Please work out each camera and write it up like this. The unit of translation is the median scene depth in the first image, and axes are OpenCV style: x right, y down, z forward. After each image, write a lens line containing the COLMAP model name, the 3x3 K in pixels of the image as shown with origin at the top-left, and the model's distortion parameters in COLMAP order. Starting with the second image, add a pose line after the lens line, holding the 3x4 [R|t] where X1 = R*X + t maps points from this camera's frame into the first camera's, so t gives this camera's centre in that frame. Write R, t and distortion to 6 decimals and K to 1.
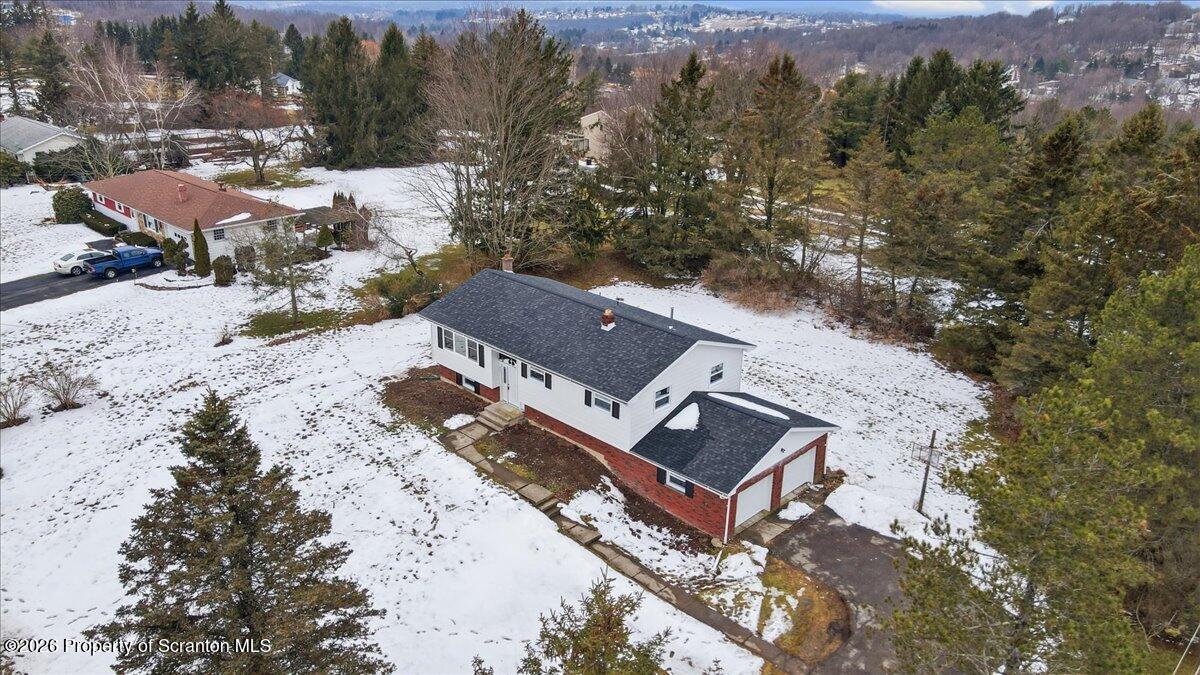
lens RADIAL K [[902.4, 0, 600.0], [0, 902.4, 337.5], [0, 0, 1]] dist [-0.002516, 0.001342]
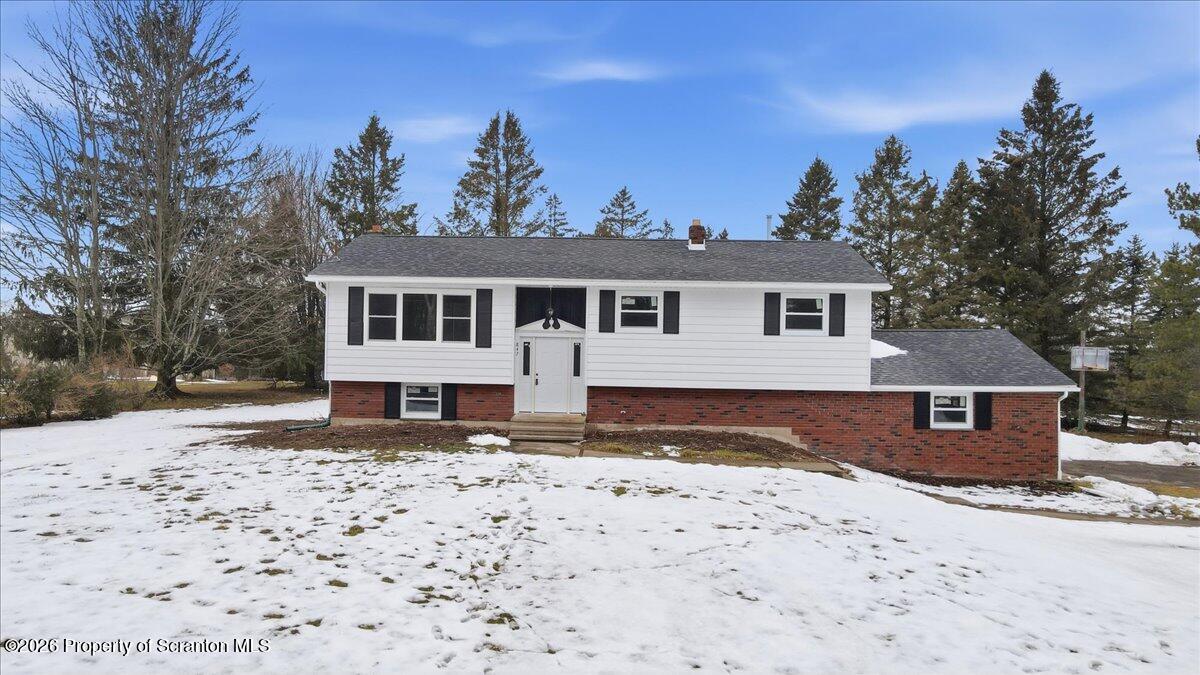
lens RADIAL K [[887.7, 0, 593.4], [0, 887.7, 338.8], [0, 0, 1]] dist [0.020617, 0.002695]
pose [[0.738034, -0.012477, 0.674648, -0.471137], [0.245307, 0.936379, -0.251037, 0.188207], [-0.628594, 0.350769, 0.694140, 0.659520]]
